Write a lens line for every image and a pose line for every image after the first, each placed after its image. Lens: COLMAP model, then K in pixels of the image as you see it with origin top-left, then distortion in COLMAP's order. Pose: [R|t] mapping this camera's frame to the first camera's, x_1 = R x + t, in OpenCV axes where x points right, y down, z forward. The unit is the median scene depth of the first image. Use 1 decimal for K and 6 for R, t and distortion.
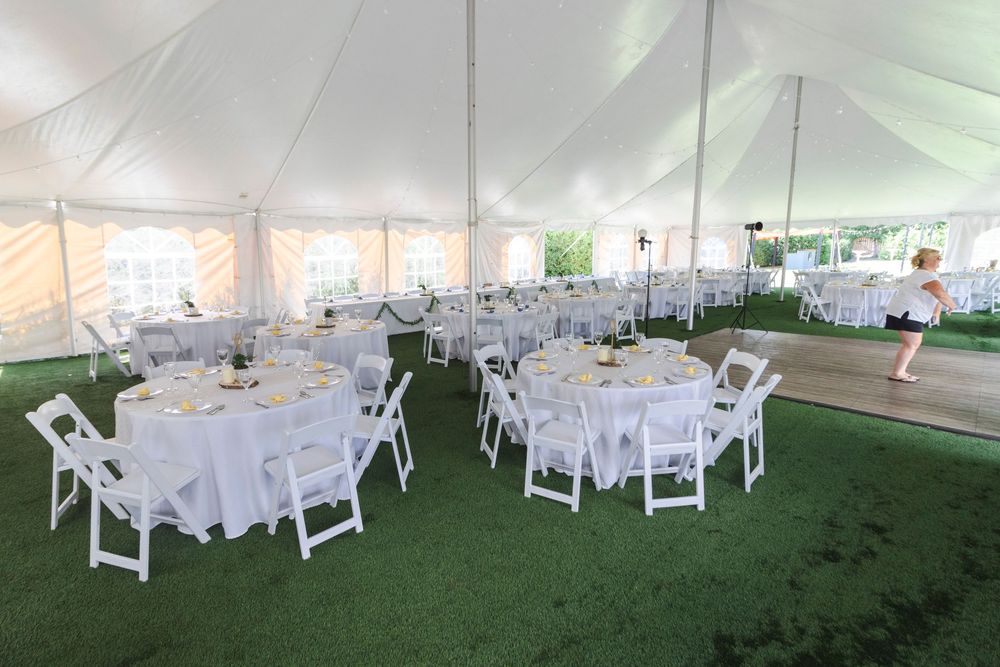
lens RADIAL K [[503.3, 0, 500.0], [0, 503.3, 333.5], [0, 0, 1]] dist [0.002453, 0.000714]
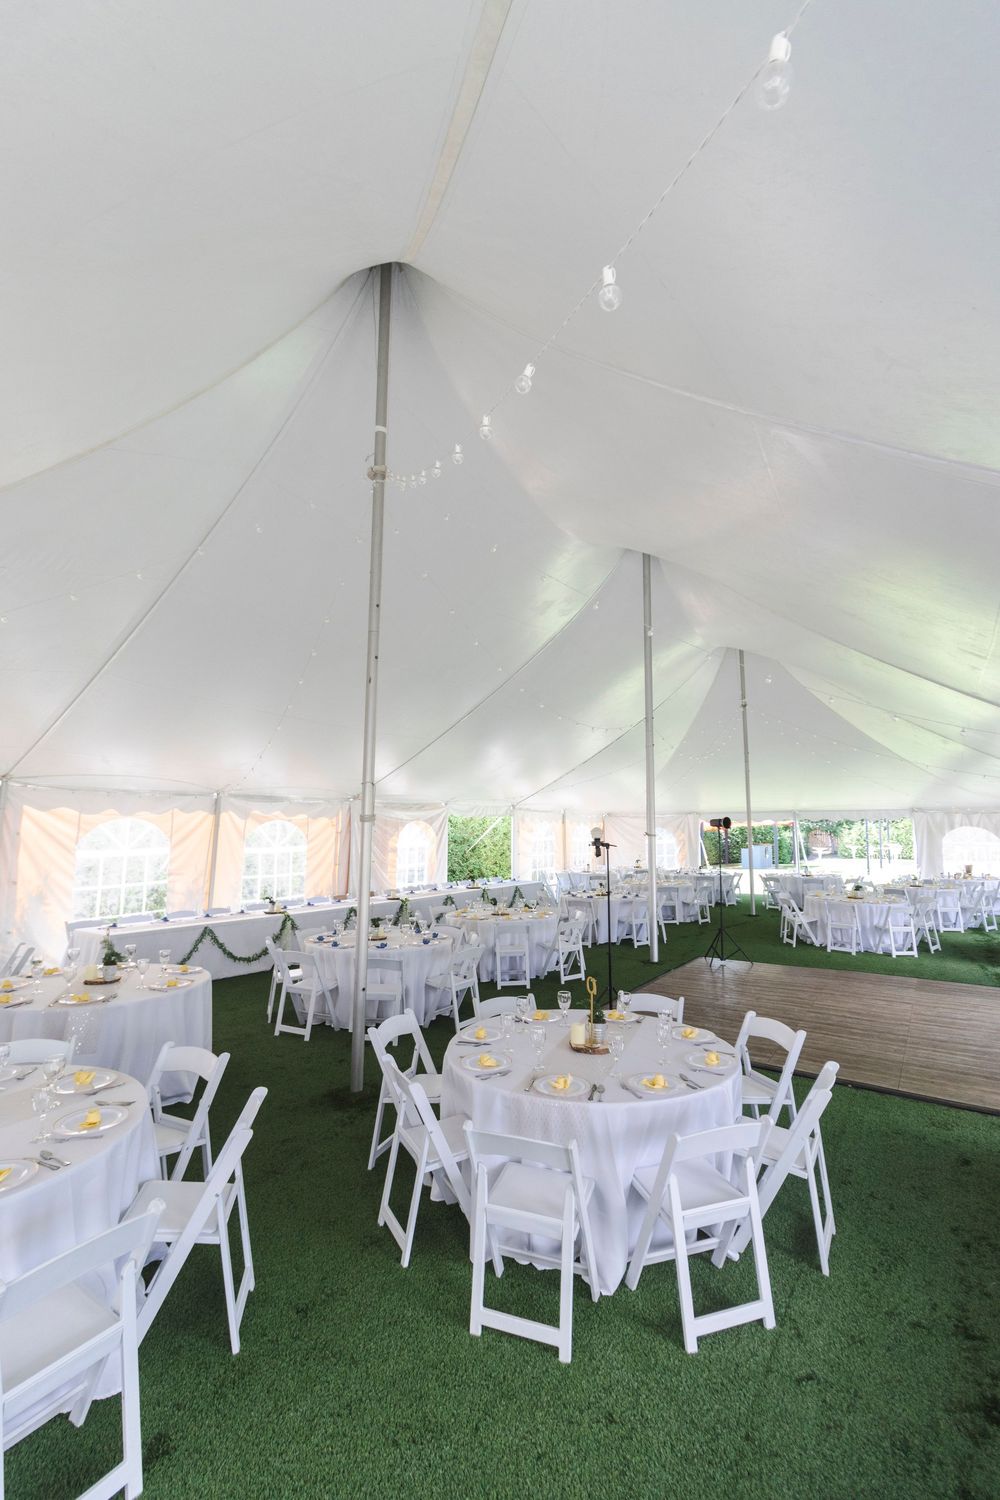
lens RADIAL K [[646.8, 0, 500.0], [0, 646.8, 750.0], [0, 0, 1]] dist [0.000923, 0.000217]
pose [[0.975139, 0.045505, 0.216869, -0.057452], [0.014098, 0.963964, -0.265657, -0.057279], [-0.221143, 0.262110, 0.939358, 0.093759]]
